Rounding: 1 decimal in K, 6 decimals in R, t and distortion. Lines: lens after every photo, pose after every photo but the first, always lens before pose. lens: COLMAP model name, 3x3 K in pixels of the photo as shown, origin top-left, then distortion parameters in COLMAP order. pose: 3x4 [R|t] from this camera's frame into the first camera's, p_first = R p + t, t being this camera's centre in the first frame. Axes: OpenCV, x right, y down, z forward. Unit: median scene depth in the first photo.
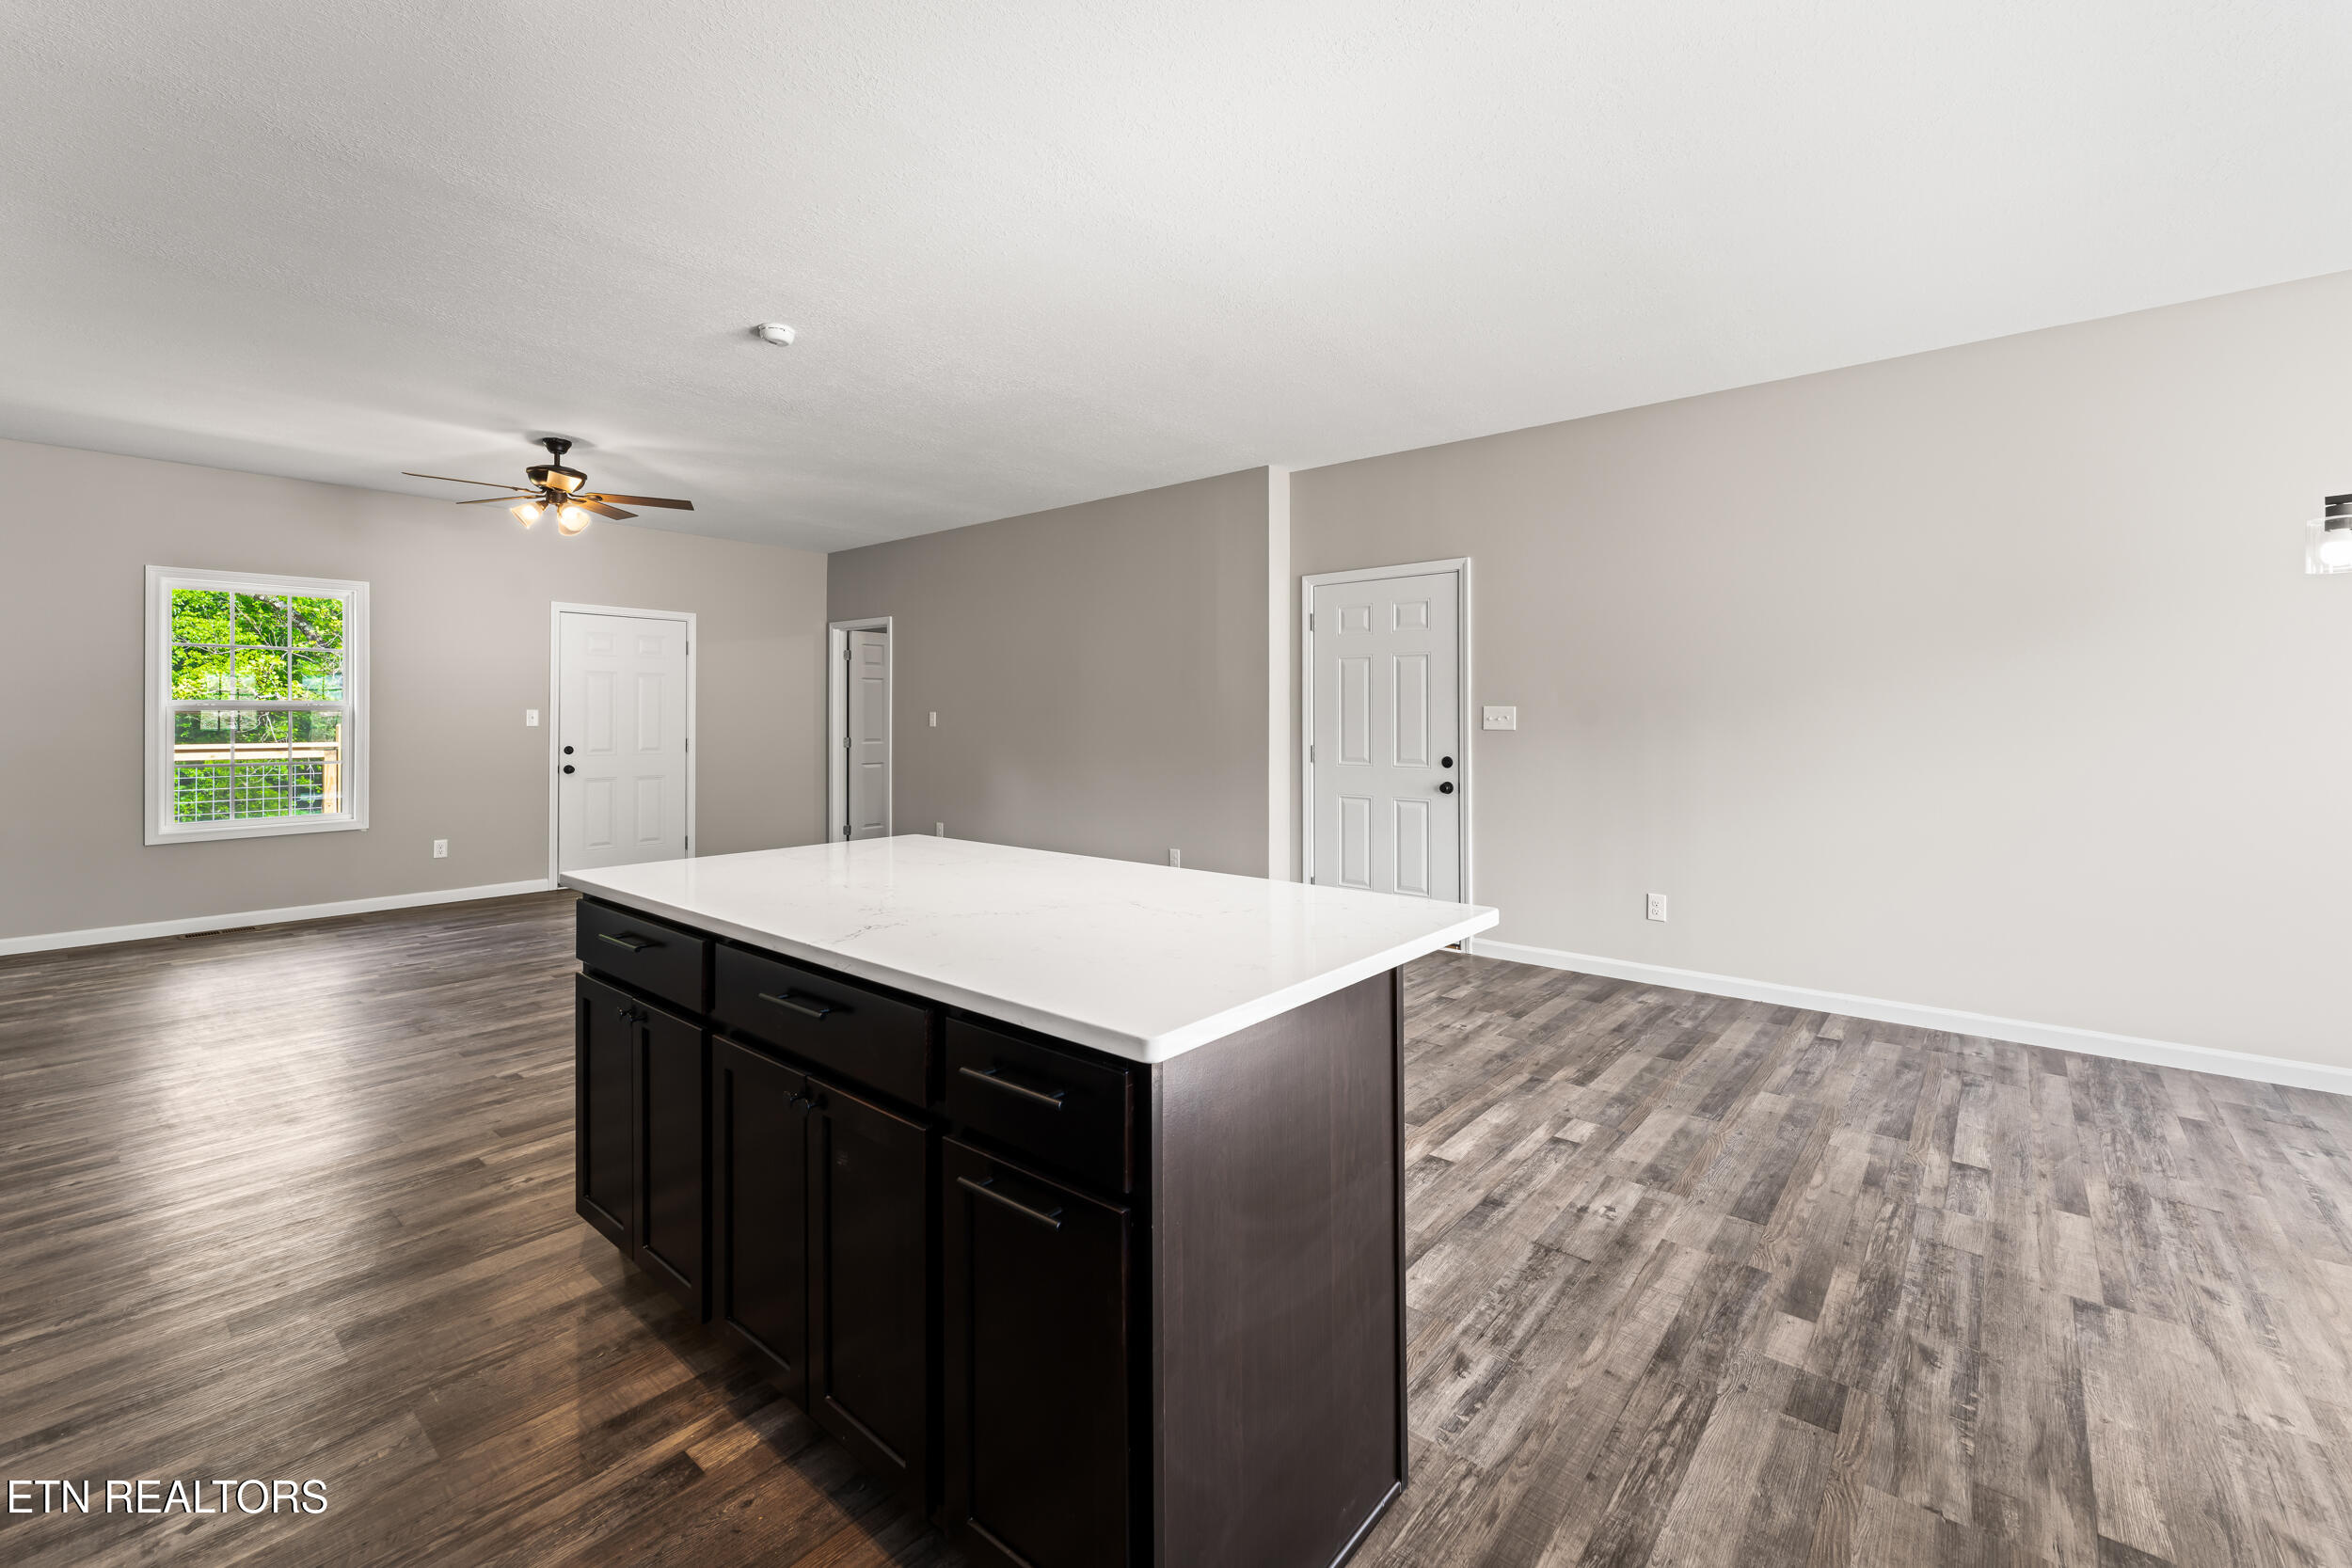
lens RADIAL K [[1006.4, 0, 1186.3], [0, 1006.4, 666.6], [0, 0, 1]] dist [0.000409, -0.000365]
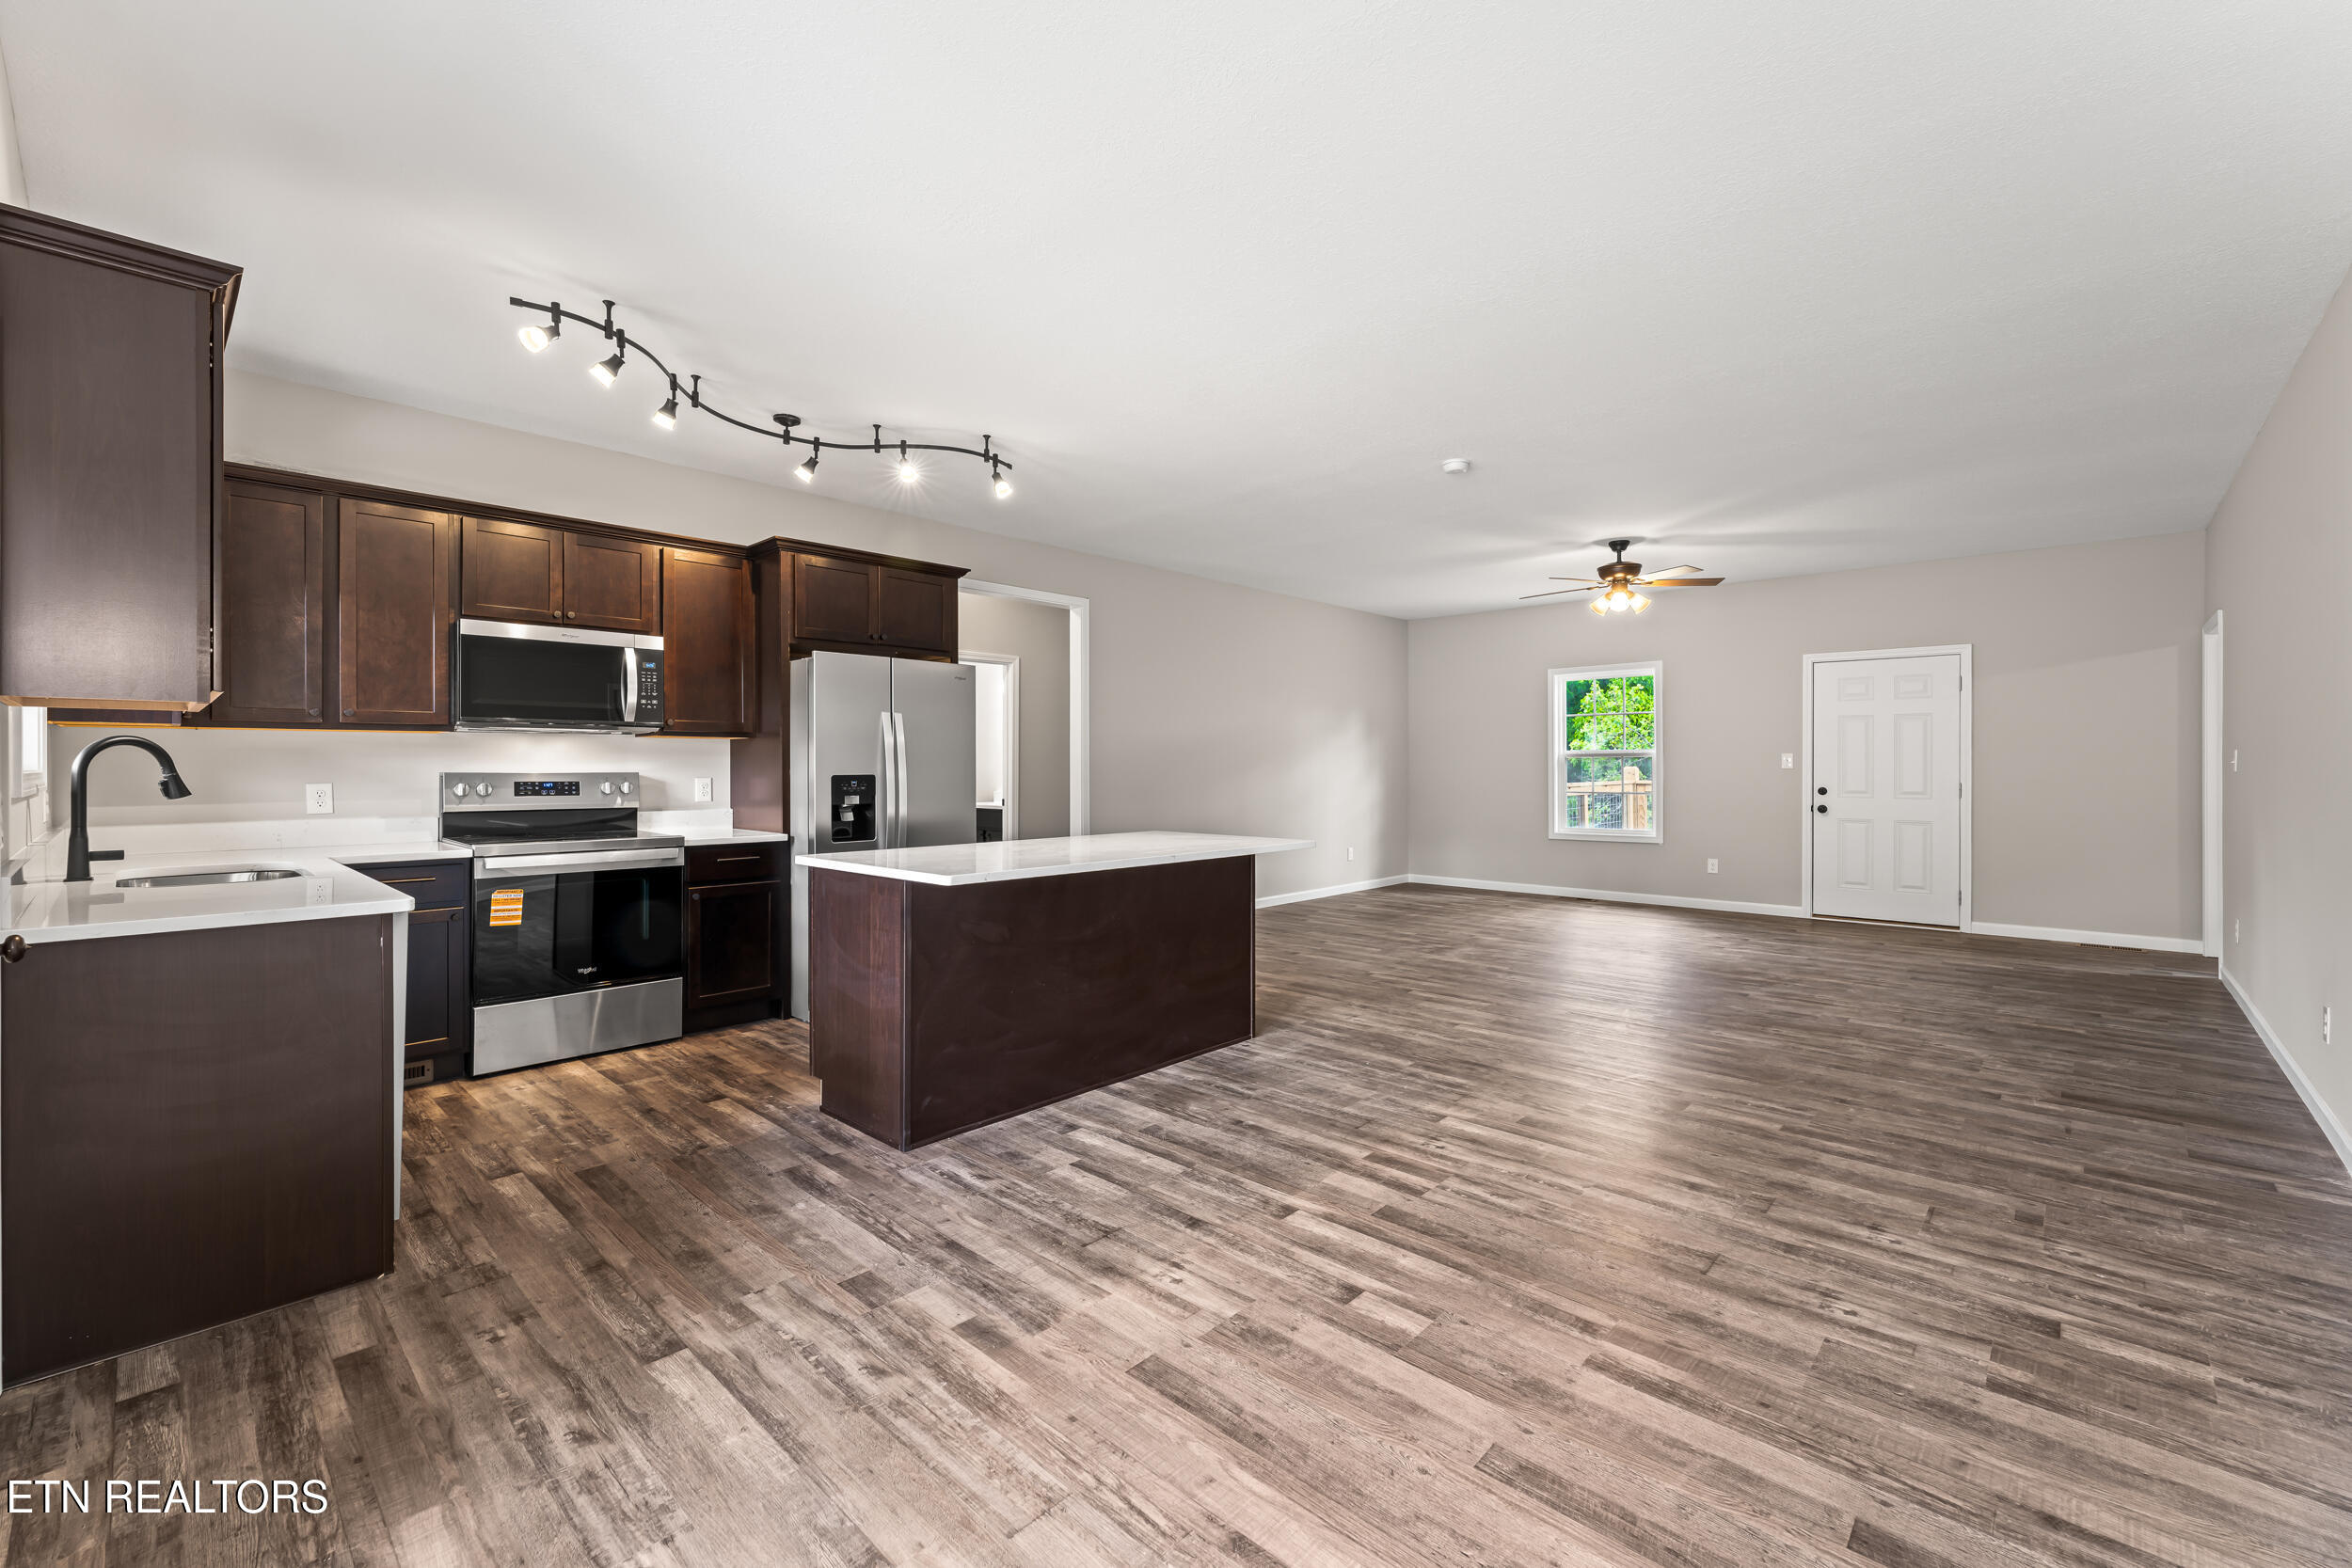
lens RADIAL K [[956.7, 0, 1176.0], [0, 956.7, 784.0], [0, 0, 1]] dist [0.000481, -0.000339]
pose [[-0.060253, 0.021279, -0.997956, 1.457923], [0.052733, 0.998444, 0.018105, 0.066268], [0.996789, -0.051535, -0.061282, 1.206601]]
